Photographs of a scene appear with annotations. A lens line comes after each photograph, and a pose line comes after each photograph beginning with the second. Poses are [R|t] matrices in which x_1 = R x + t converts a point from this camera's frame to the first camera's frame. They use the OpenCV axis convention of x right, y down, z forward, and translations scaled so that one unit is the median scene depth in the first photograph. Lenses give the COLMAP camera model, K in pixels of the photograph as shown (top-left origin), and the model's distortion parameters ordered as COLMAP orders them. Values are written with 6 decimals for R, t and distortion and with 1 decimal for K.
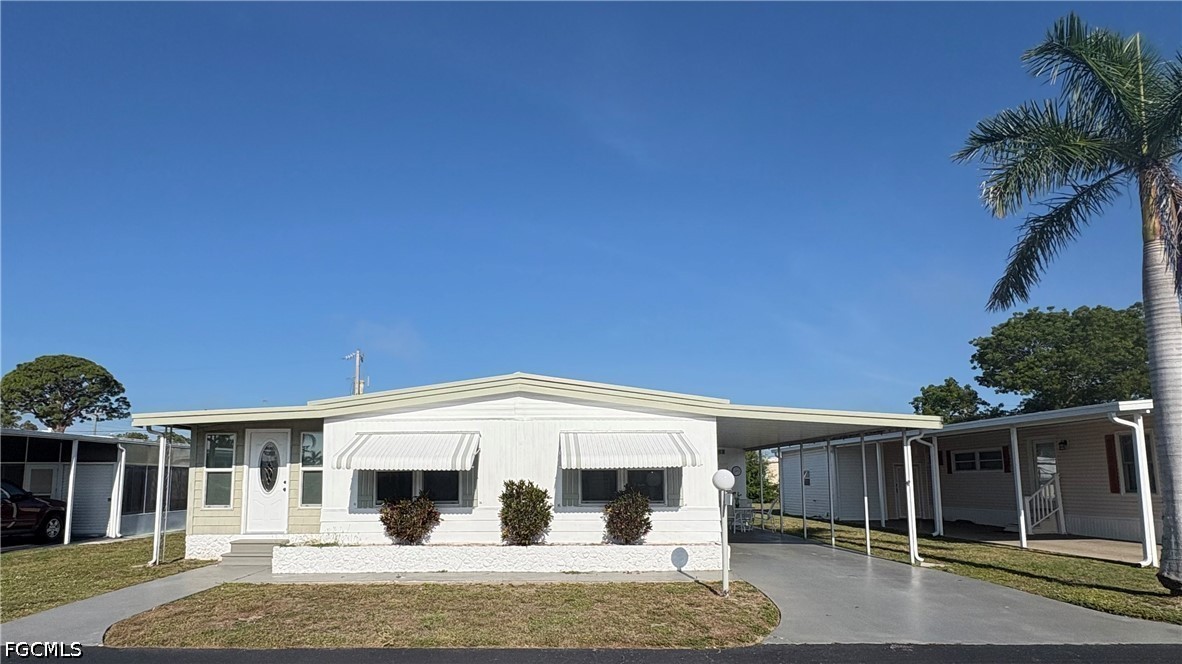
lens RADIAL K [[582.4, 0, 587.0], [0, 582.4, 413.4], [0, 0, 1]] dist [0.000297, 0.000012]
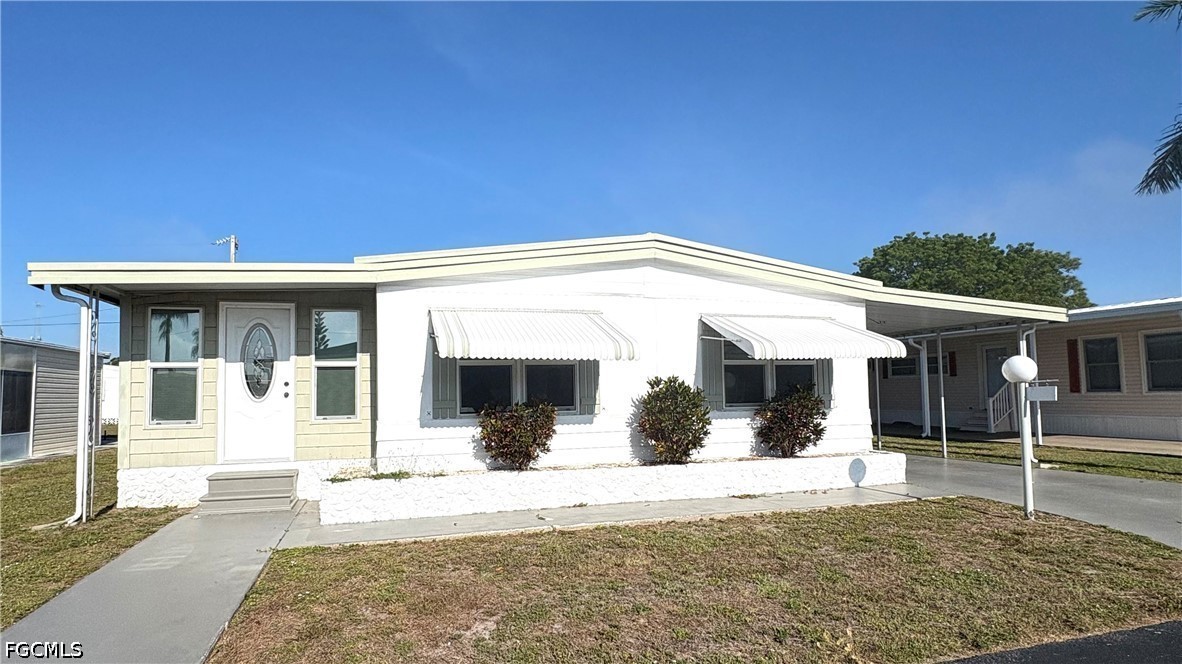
lens RADIAL K [[562.4, 0, 571.1], [0, 562.4, 356.2], [0, 0, 1]] dist [-0.000477, 0.000224]
pose [[0.968016, 0.006112, 0.250814, -0.391241], [-0.017917, 0.998835, 0.044808, 0.055531], [-0.250248, -0.047869, 0.966998, 0.321944]]
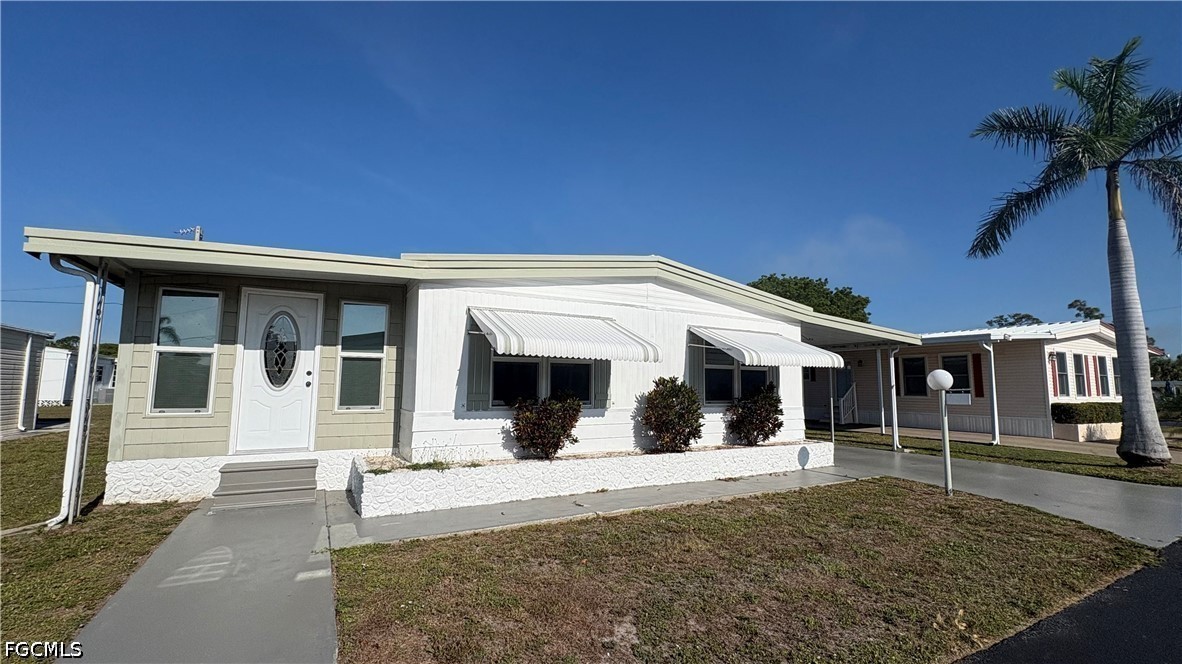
lens RADIAL K [[457.3, 0, 592.6], [0, 457.3, 337.9], [0, 0, 1]] dist [-0.000040, 0.000013]
pose [[0.893622, 0.060694, 0.444698, -0.496517], [-0.065475, 0.997844, -0.004618, 0.063115], [-0.444019, -0.024990, 0.895669, 0.416890]]
